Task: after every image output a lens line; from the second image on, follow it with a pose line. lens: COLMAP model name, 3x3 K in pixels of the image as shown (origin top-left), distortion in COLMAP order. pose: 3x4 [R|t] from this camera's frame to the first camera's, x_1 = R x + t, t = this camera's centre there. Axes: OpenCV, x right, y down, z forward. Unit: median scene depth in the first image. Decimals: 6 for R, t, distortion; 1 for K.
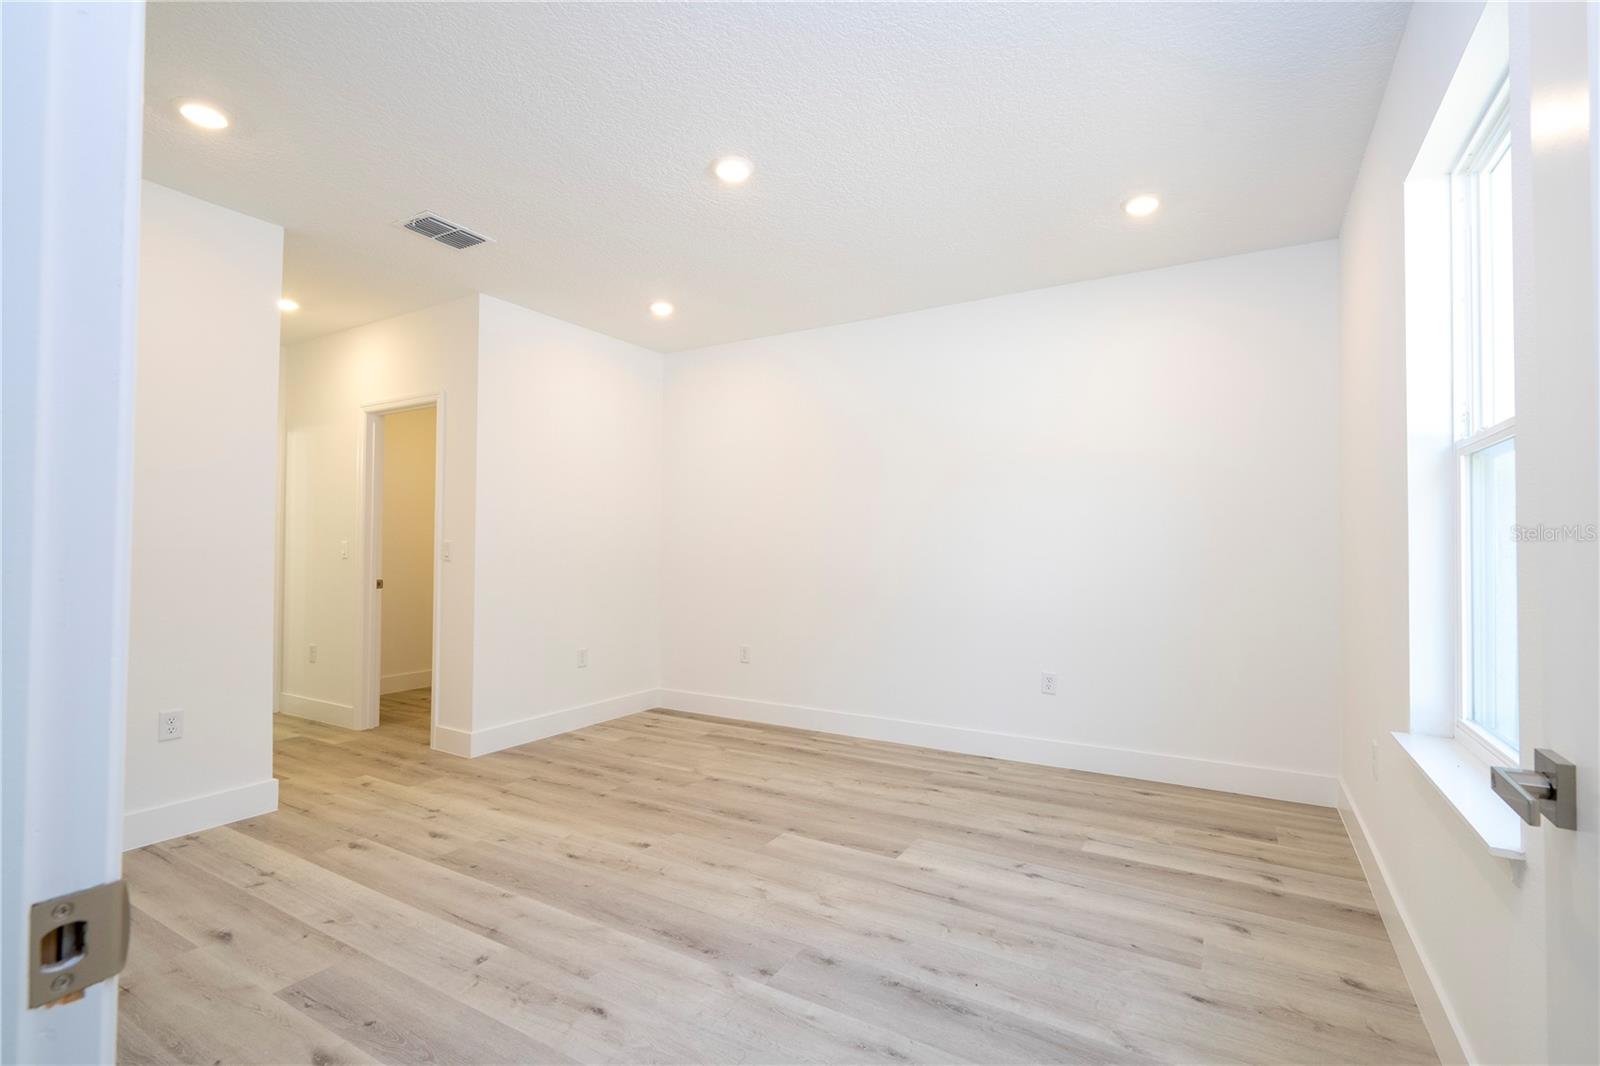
lens RADIAL K [[722.3, 0, 801.5], [0, 722.3, 537.6], [0, 0, 1]] dist [0.007290, 0.000170]
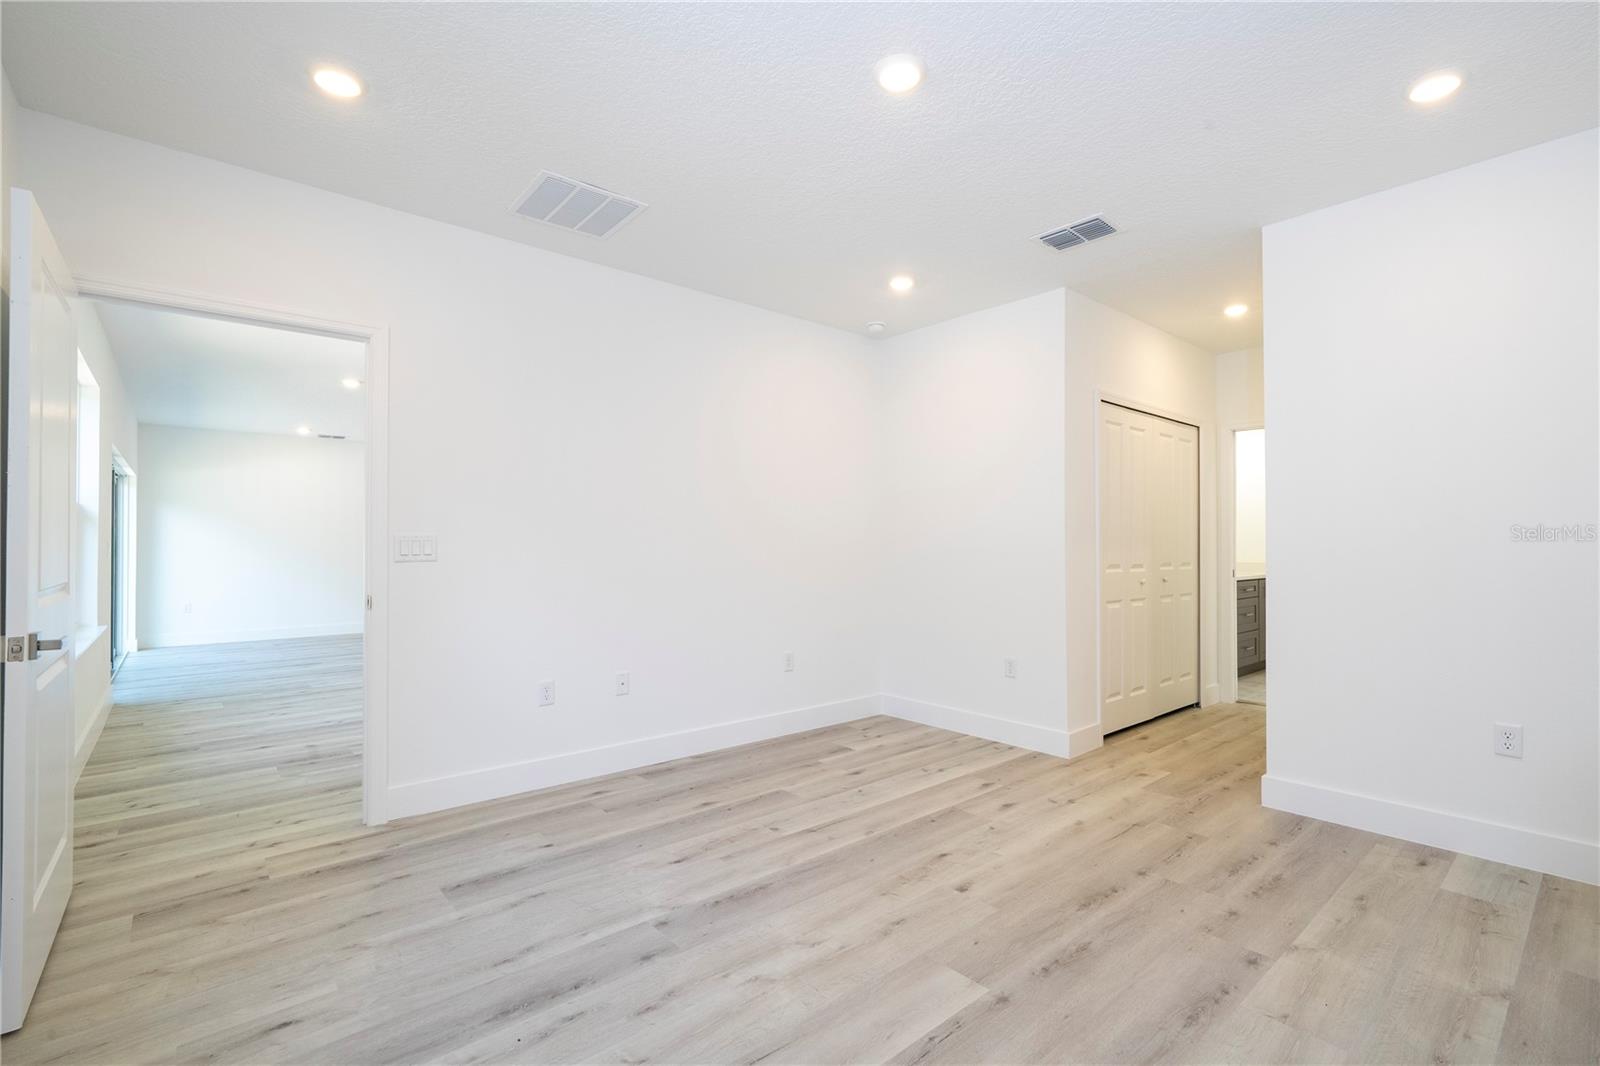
lens RADIAL K [[722.3, 0, 801.8], [0, 722.3, 540.6], [0, 0, 1]] dist [0.007290, 0.000170]
pose [[-0.320339, -0.012504, -0.947220, 0.690978], [0.017883, 0.999655, -0.019244, 0.027400], [0.947134, -0.023104, -0.320005, 1.153748]]
